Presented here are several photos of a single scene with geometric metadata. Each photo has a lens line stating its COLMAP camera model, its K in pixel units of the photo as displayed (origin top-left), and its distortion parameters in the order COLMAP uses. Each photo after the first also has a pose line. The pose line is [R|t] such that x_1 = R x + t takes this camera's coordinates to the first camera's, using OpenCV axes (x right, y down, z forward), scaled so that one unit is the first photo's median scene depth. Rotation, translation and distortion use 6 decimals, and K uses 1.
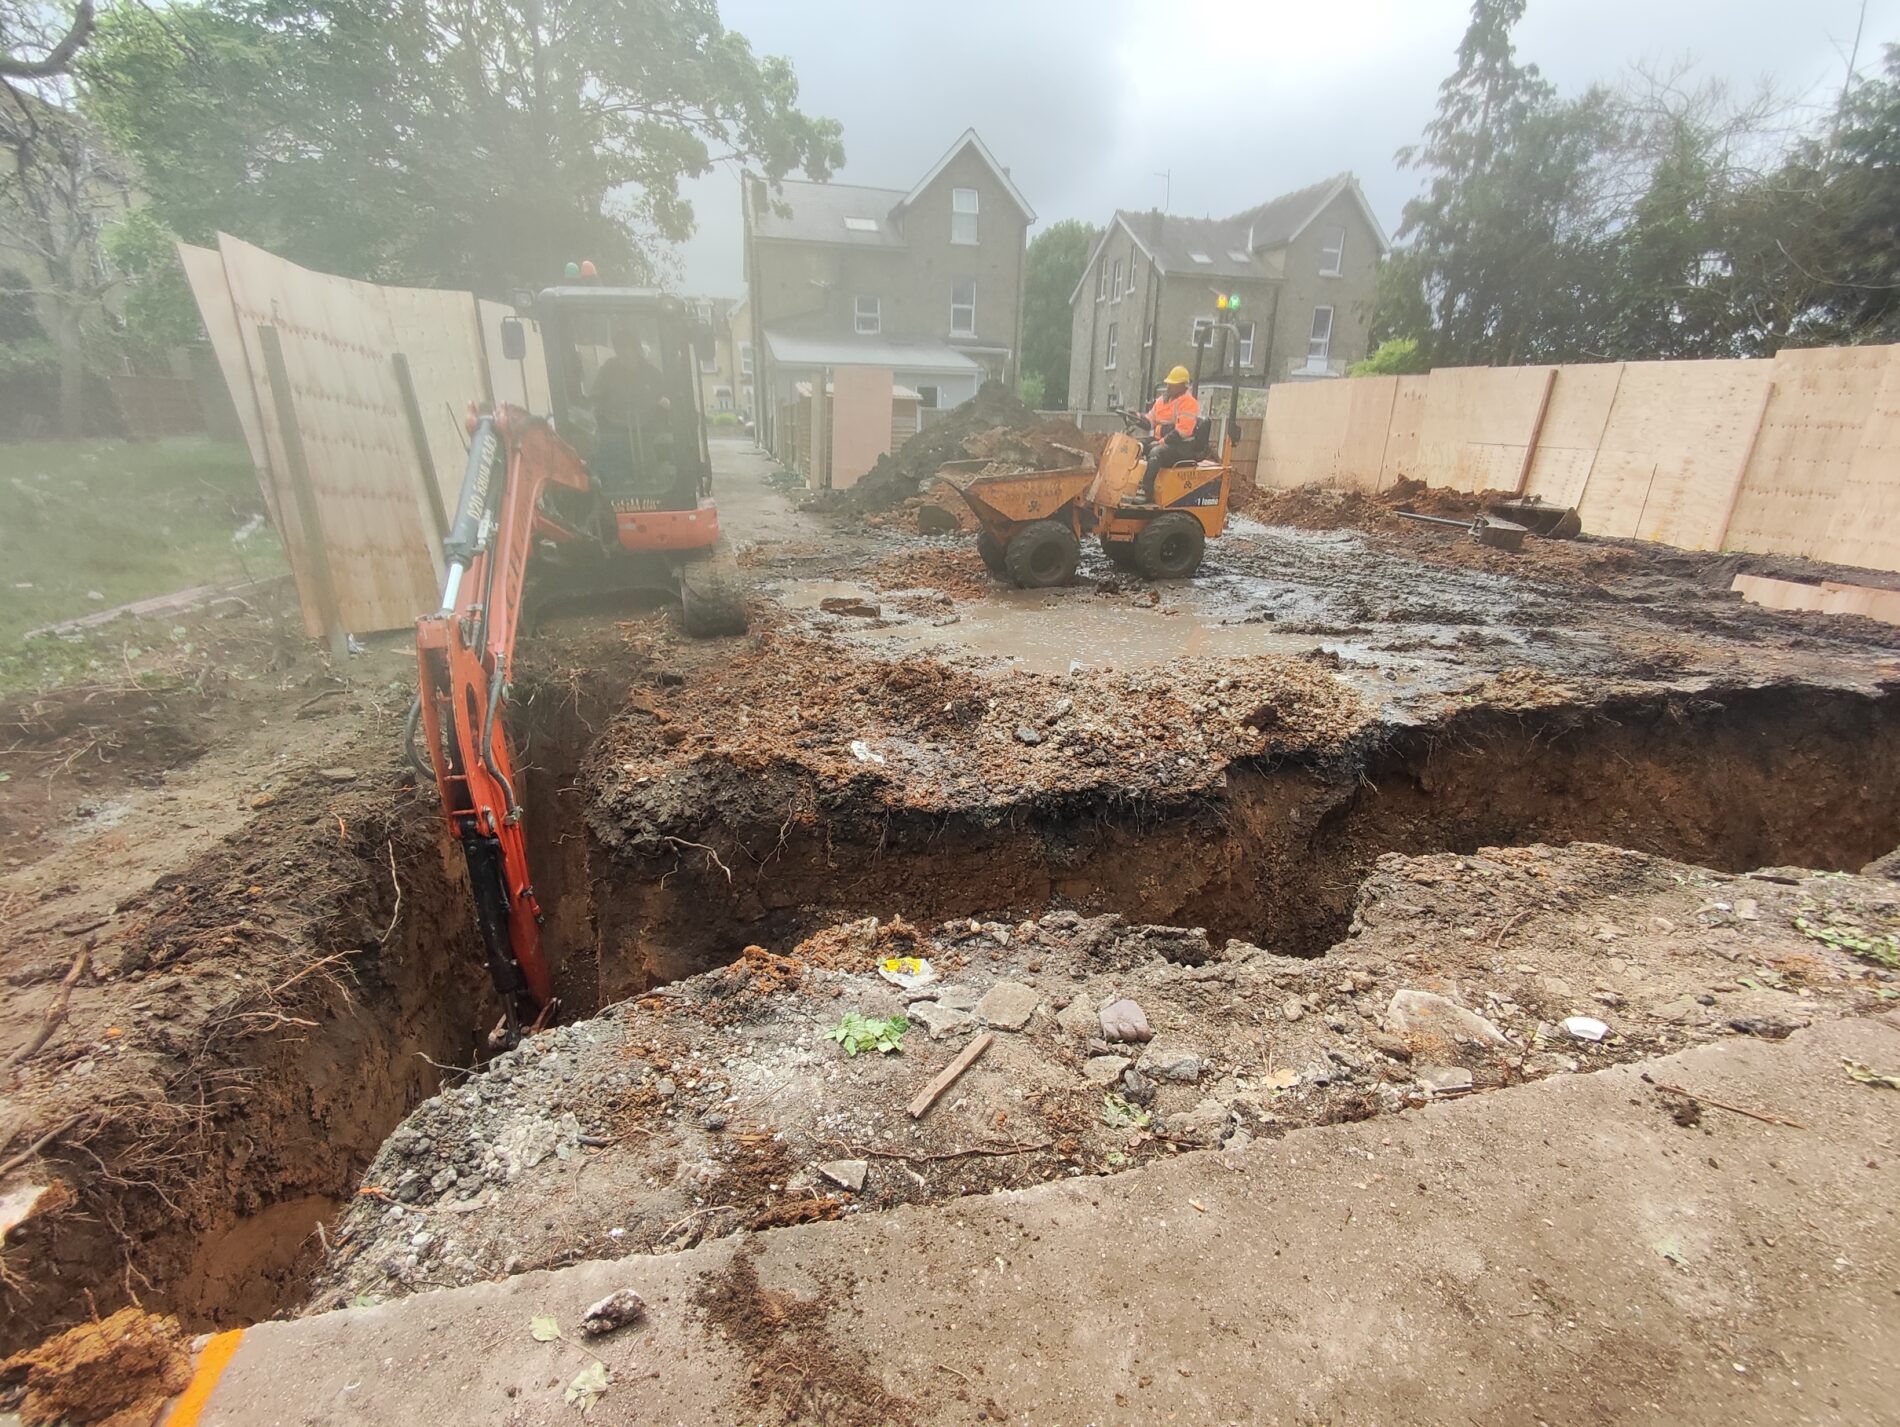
lens RADIAL K [[867.9, 0, 946.4], [0, 867.9, 714.3], [0, 0, 1]] dist [-0.003551, 0.002049]
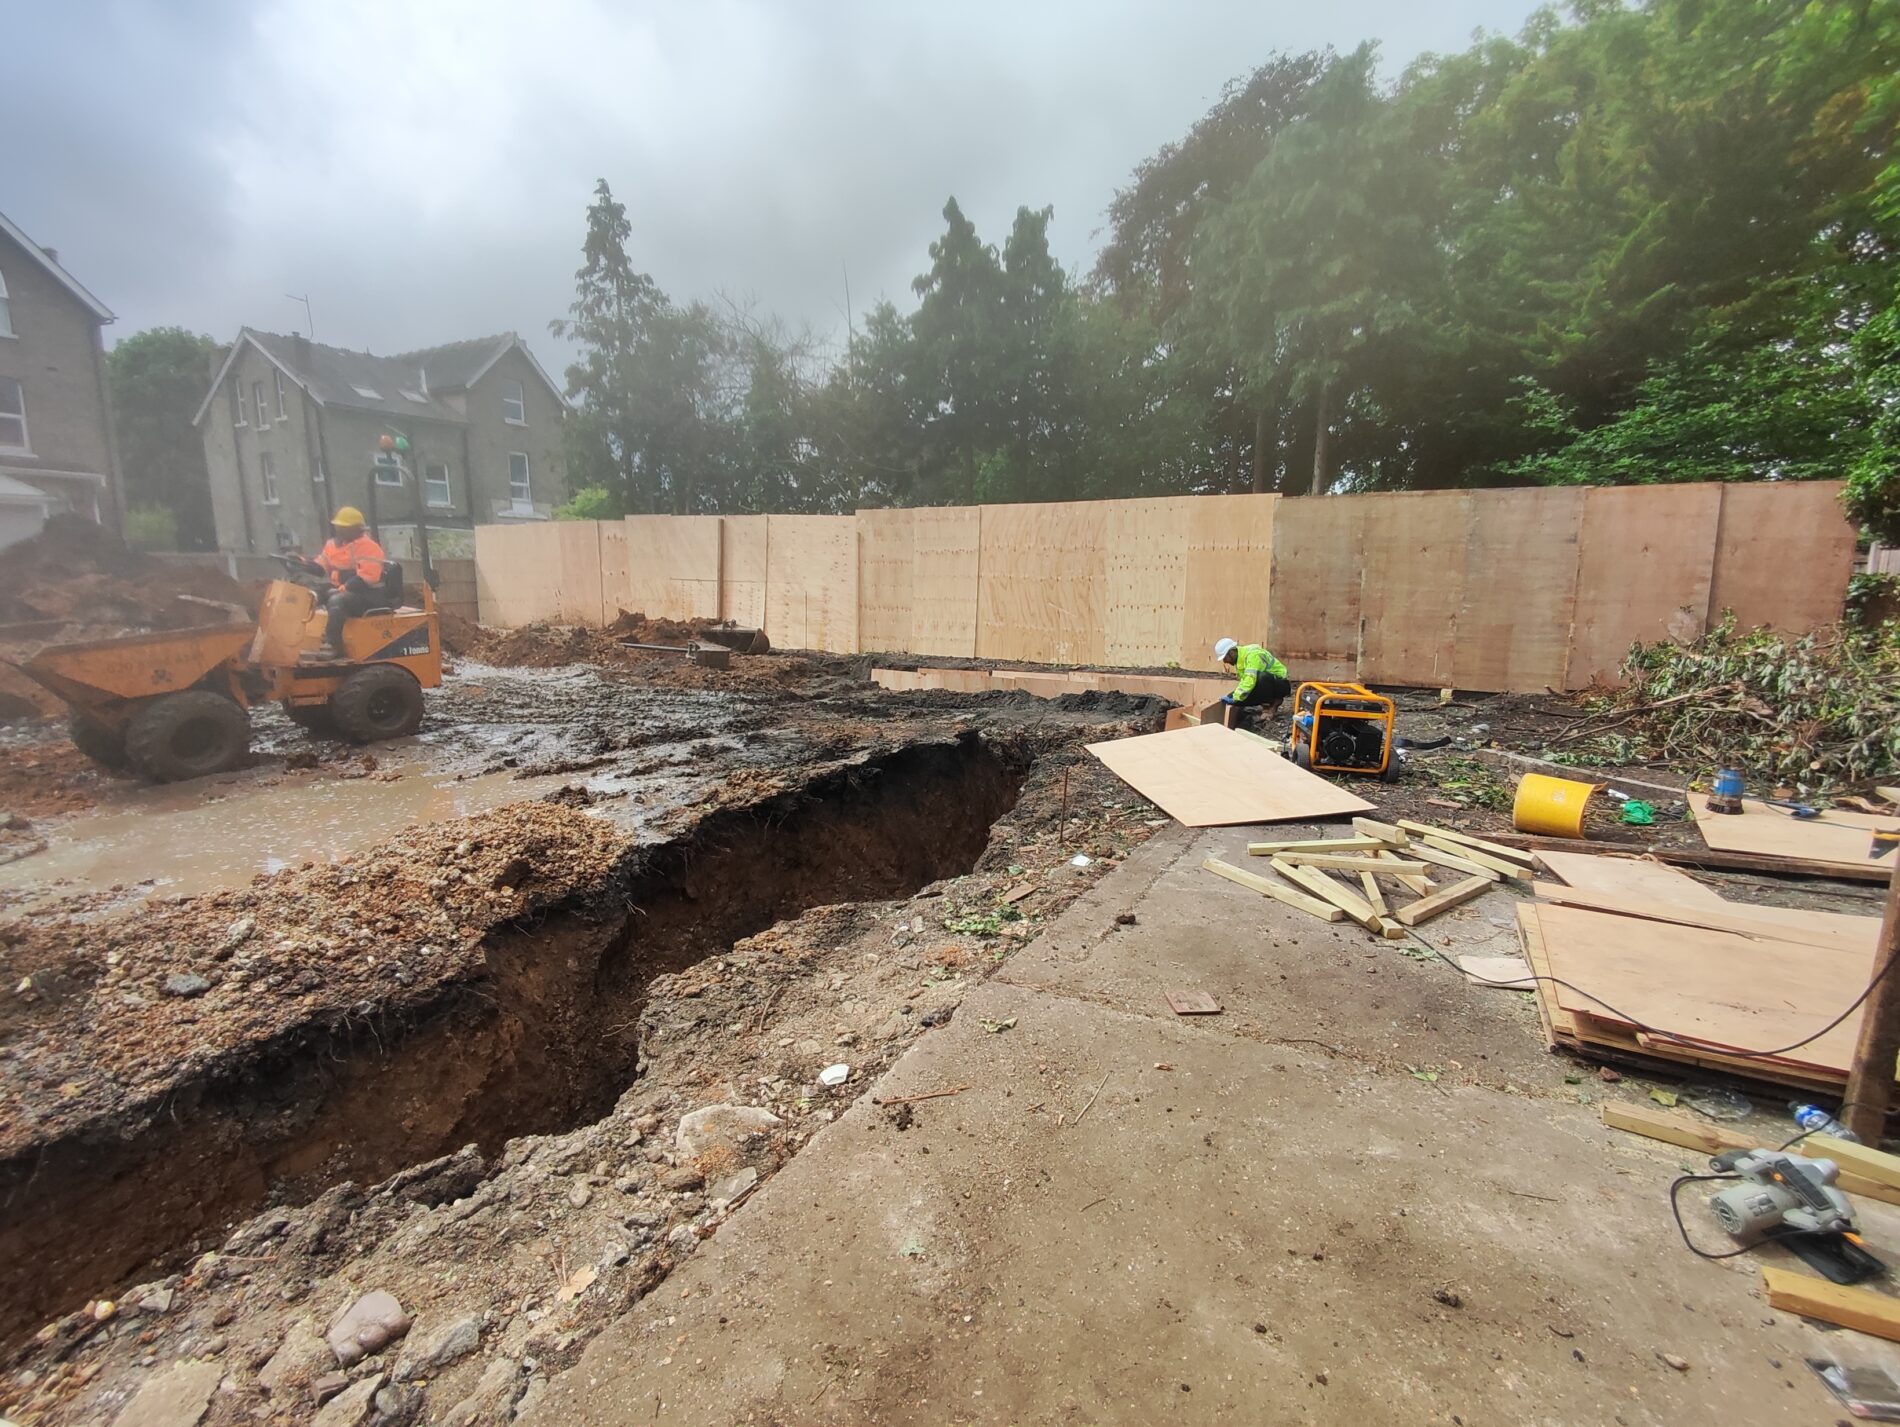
lens RADIAL K [[867.7, 0, 945.1], [0, 867.7, 719.5], [0, 0, 1]] dist [-0.002059, 0.000635]
pose [[0.685701, -0.140794, 0.714137, 0.034580], [0.241418, 0.969569, -0.040653, -0.006853], [-0.686681, 0.200281, 0.698825, -0.002545]]
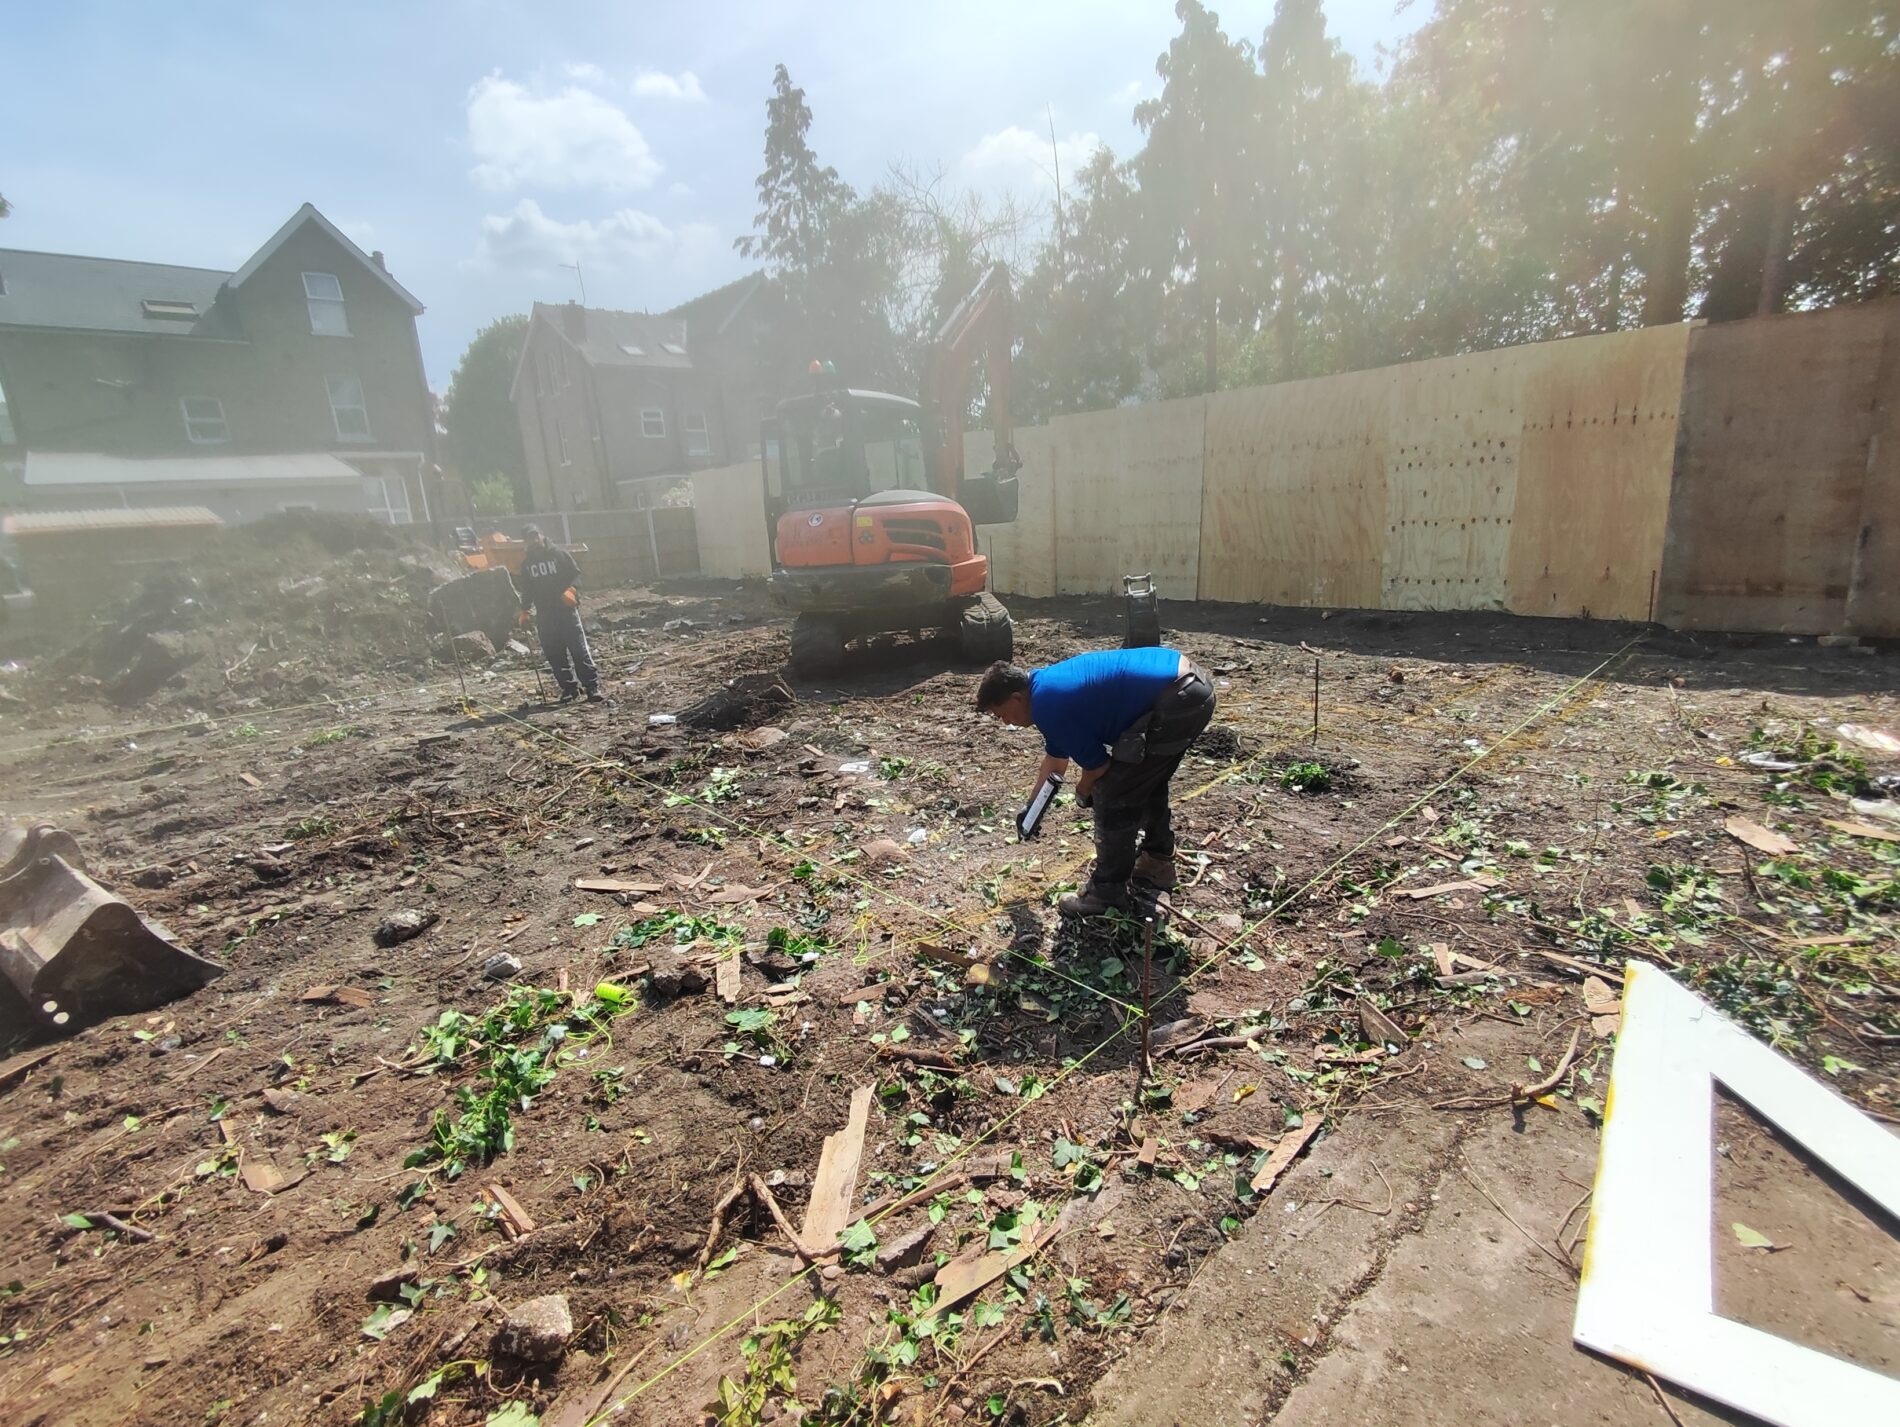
lens RADIAL K [[867.9, 0, 946.4], [0, 867.9, 714.3], [0, 0, 1]] dist [-0.003551, 0.002049]
pose [[0.875292, -0.190388, 0.444541, 0.501046], [0.230220, 0.972442, -0.036820, -0.070894], [-0.425280, 0.134570, 0.895001, 0.200409]]
